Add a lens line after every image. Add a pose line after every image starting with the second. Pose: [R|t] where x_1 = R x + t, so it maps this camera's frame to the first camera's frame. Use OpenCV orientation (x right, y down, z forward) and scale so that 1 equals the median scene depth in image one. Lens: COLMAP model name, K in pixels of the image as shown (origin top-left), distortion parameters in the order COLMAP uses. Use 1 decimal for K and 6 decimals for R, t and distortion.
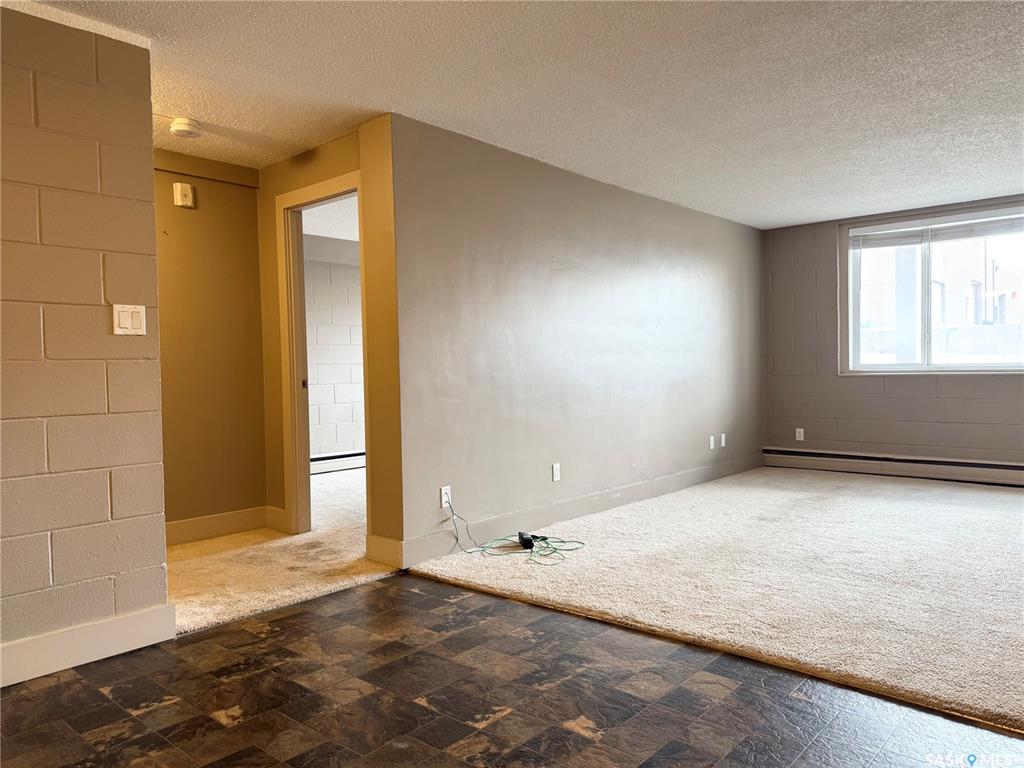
lens RADIAL K [[714.6, 0, 518.8], [0, 714.6, 383.5], [0, 0, 1]] dist [0.033879, -0.033803]
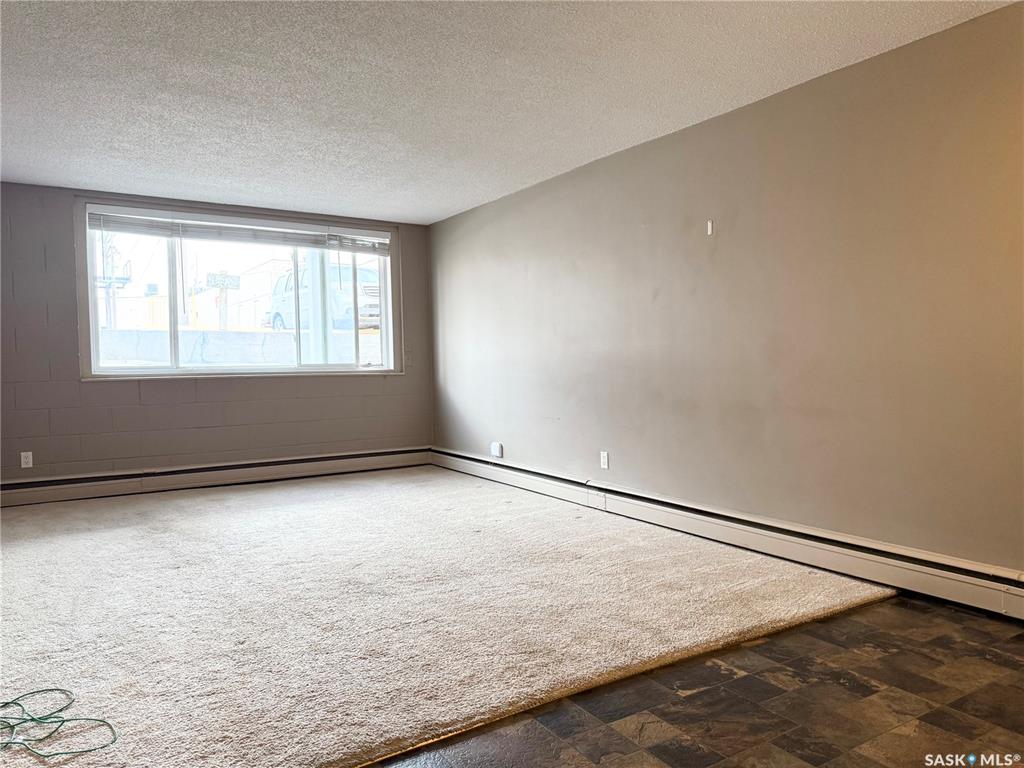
lens RADIAL K [[714.6, 0, 508.0], [0, 714.6, 386.6], [0, 0, 1]] dist [0.033879, -0.033803]
pose [[0.280249, -0.022995, 0.959652, -0.369797], [0.029309, 0.999452, 0.015390, -0.005385], [-0.959480, 0.023814, 0.280769, 0.563807]]
